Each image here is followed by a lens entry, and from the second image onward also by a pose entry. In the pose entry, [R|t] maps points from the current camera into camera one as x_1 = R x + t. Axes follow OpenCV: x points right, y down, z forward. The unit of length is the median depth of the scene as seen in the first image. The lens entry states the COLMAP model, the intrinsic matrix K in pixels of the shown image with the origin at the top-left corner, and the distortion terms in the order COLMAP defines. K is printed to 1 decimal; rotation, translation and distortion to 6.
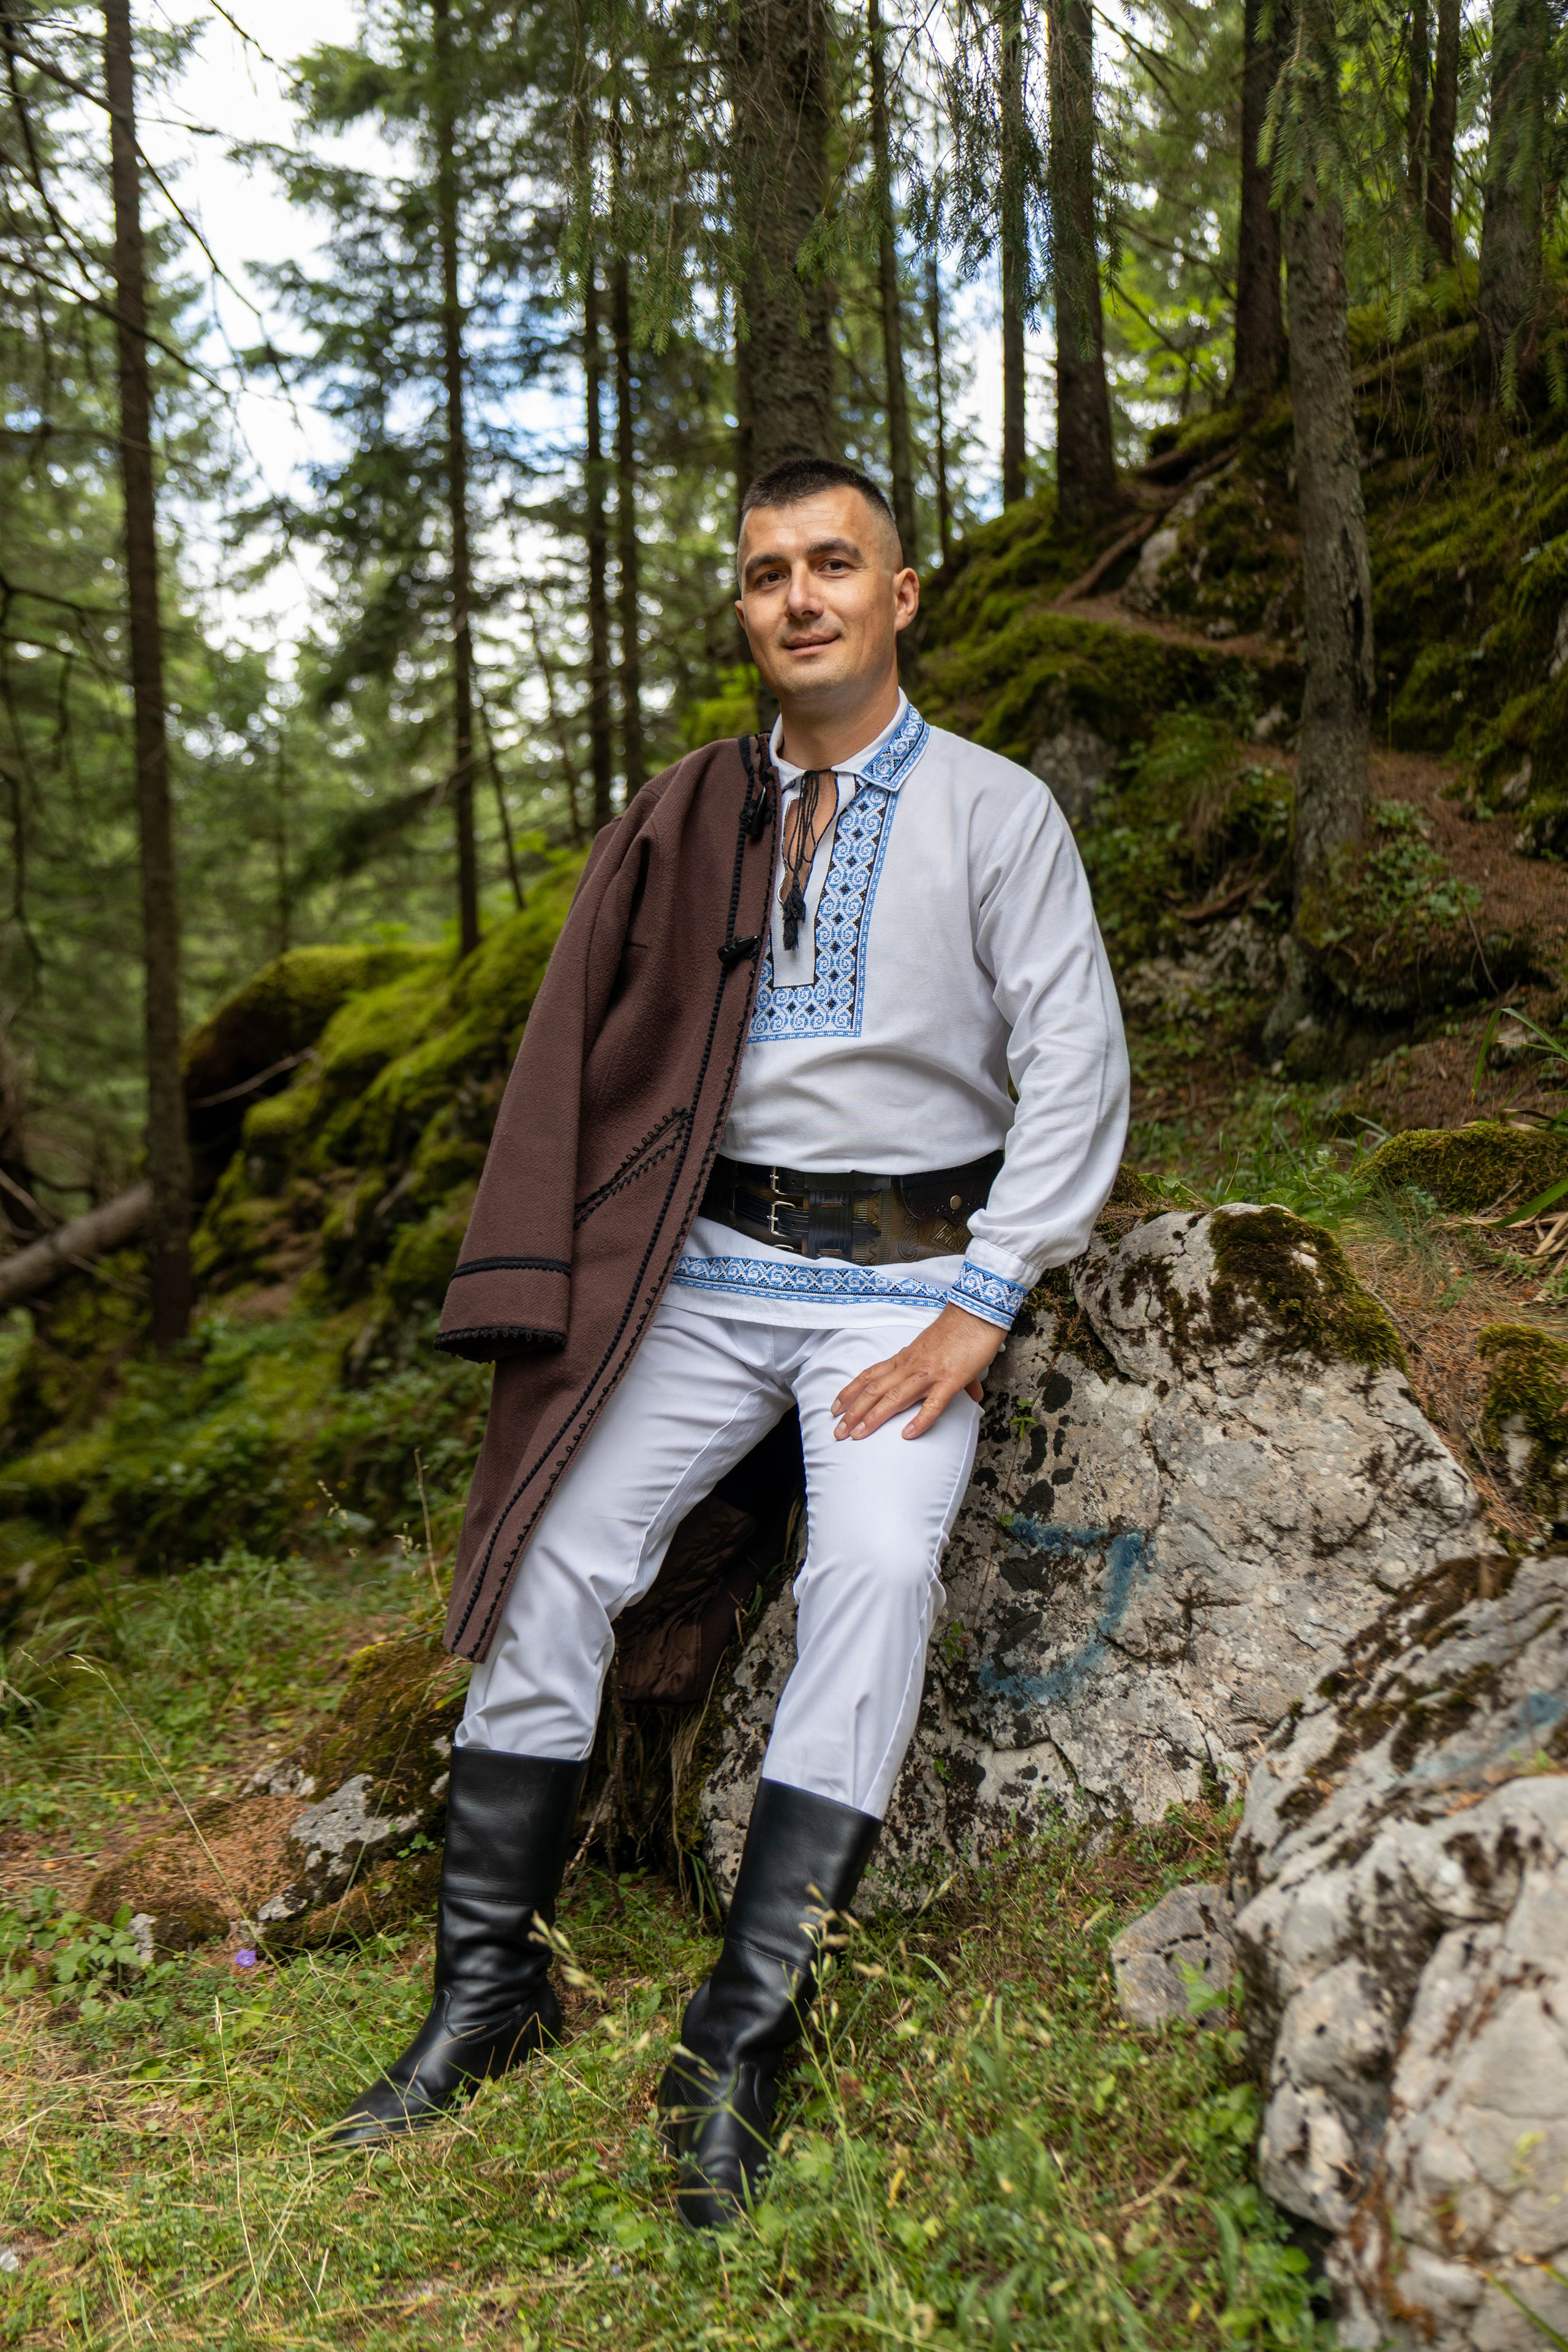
lens RADIAL K [[2455.5, 0, 828.6], [0, 2455.5, 1188.9], [0, 0, 1]] dist [0.038191, 0.000000]
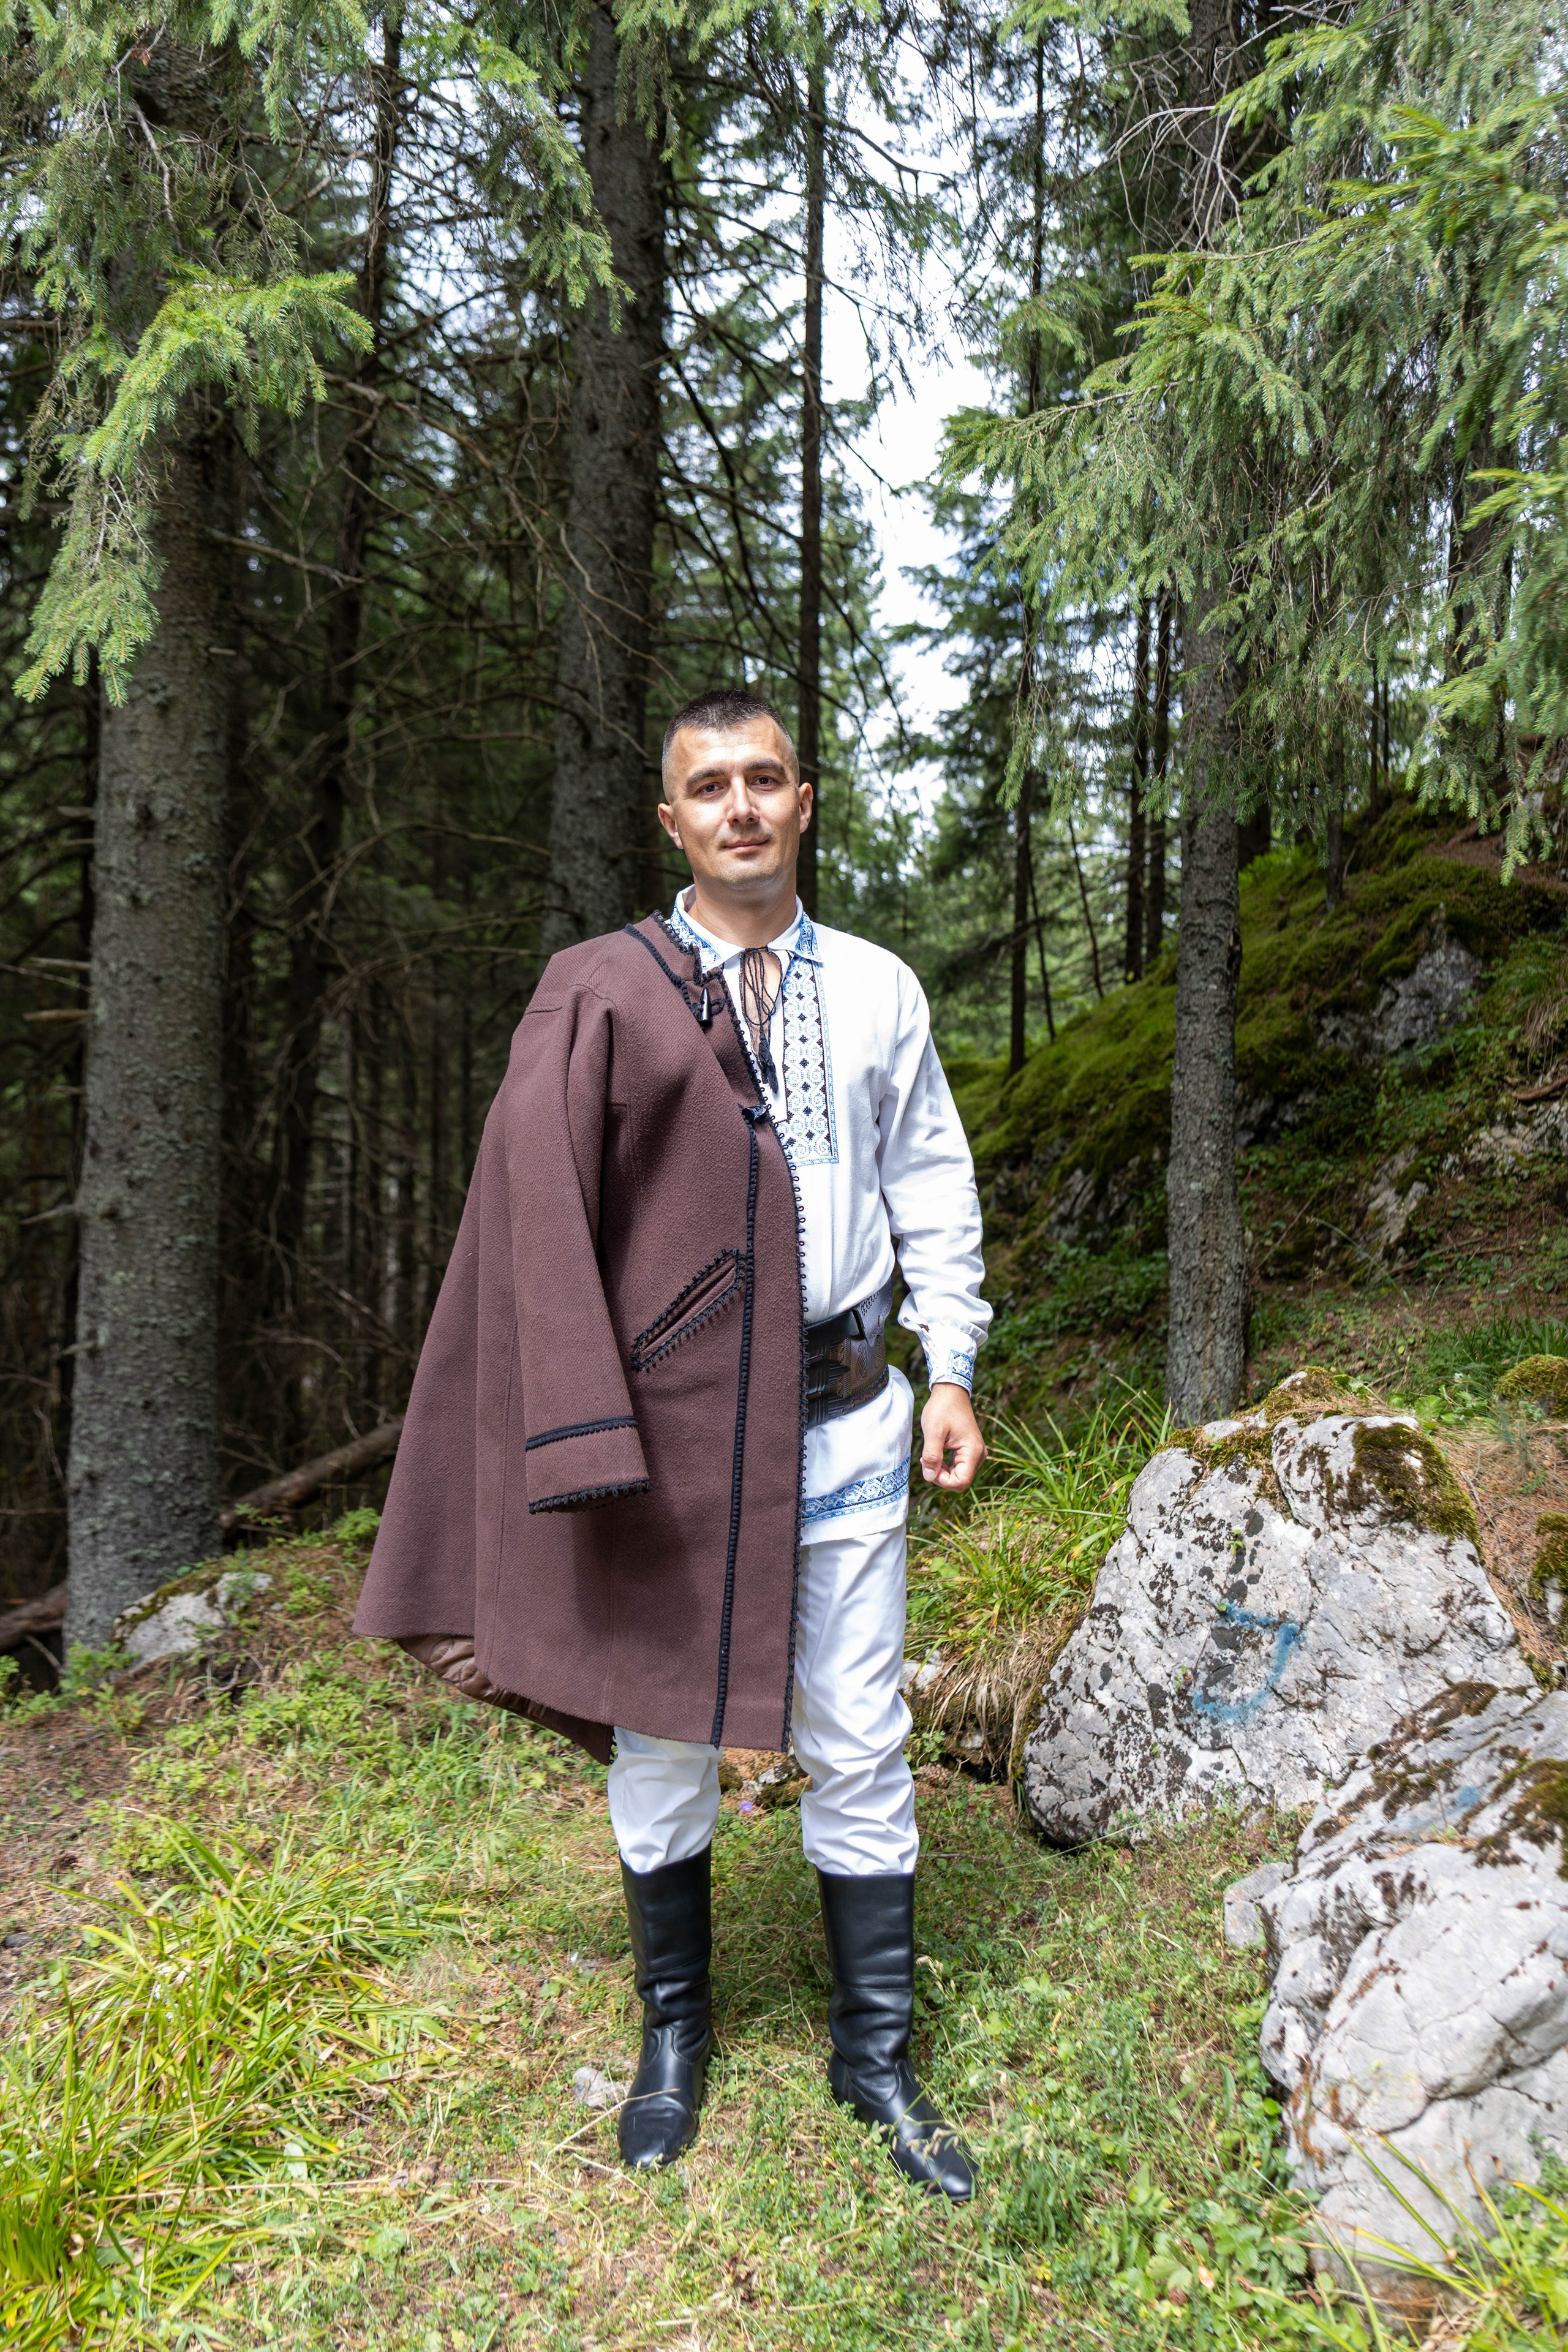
lens RADIAL K [[1870.4, 0, 798.1], [0, 1870.4, 1178.9], [0, 0, 1]] dist [-0.012780, 0.030129]
pose [[0.957425, 0.050833, -0.284171, 0.142355], [-0.049944, 0.998698, 0.010379, -0.134115], [0.284329, 0.004255, 0.958717, -0.217309]]
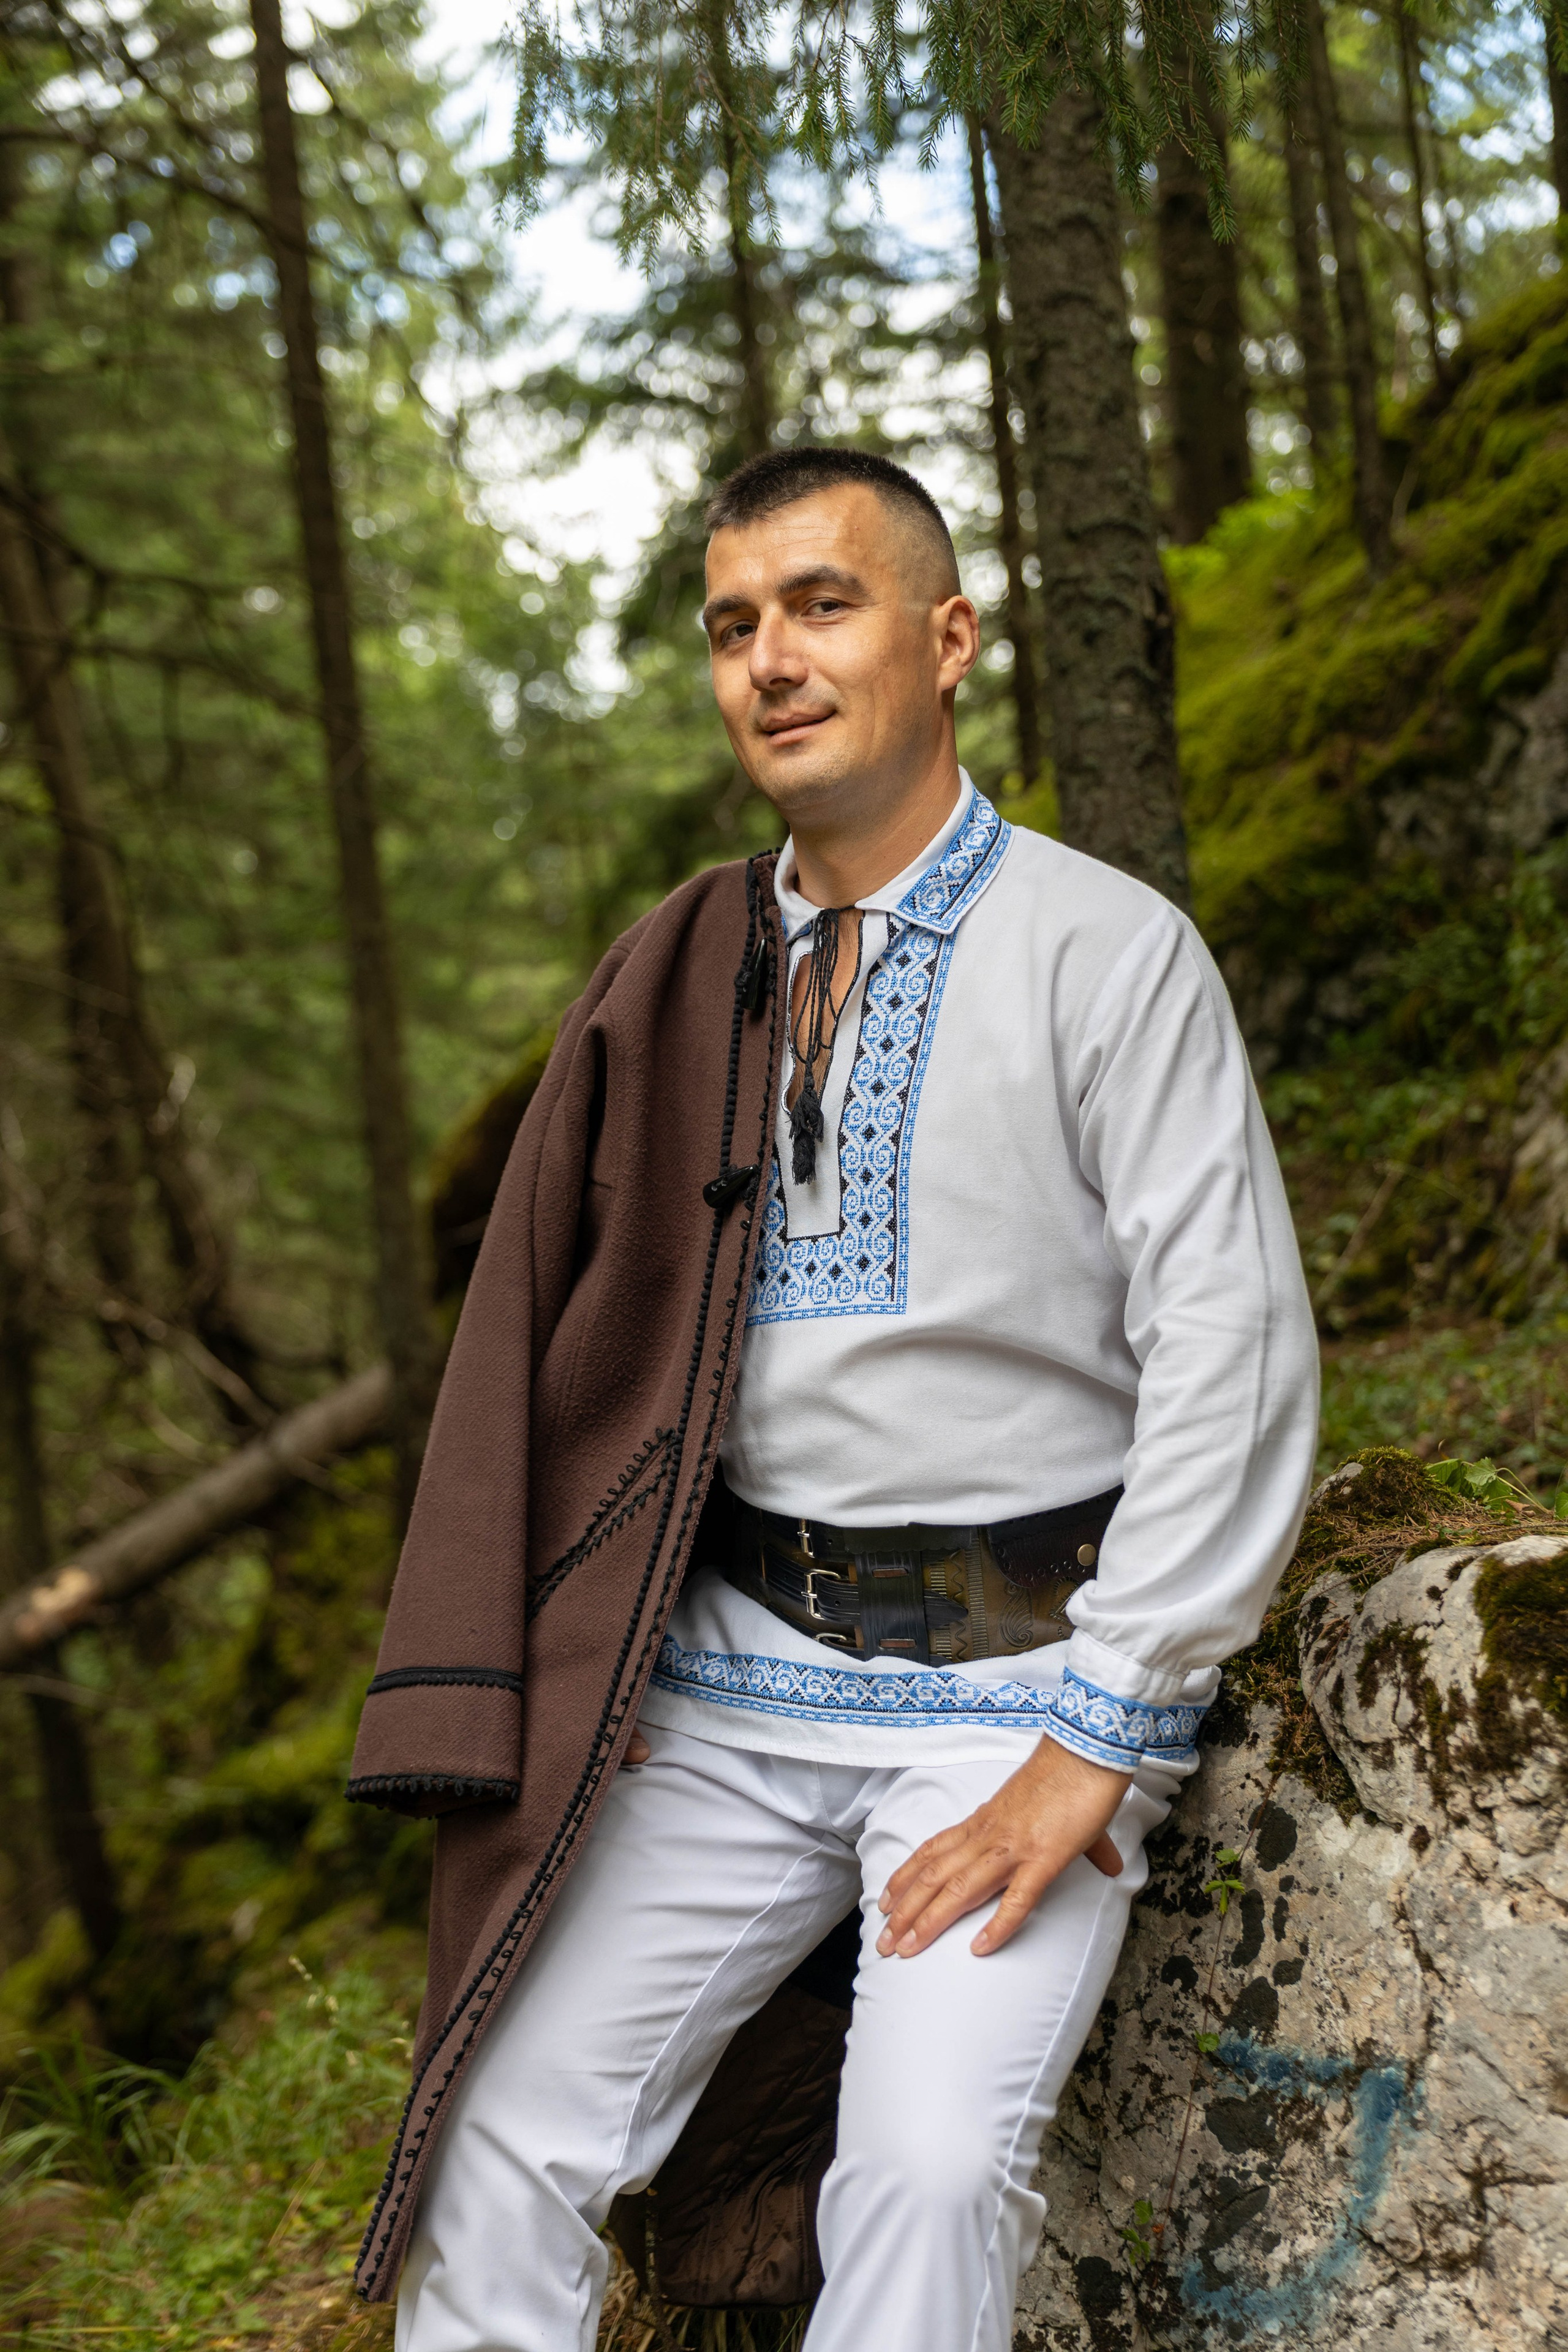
lens RADIAL K [[3547.5, 0, 875.0], [0, 3547.5, 1169.5], [0, 0, 1]] dist [-0.015721, 0.000000]
pose [[0.981225, -0.068789, -0.180180, 0.170214], [0.065500, 0.997560, -0.024150, -0.076325], [0.181402, 0.011895, 0.983337, 0.070113]]
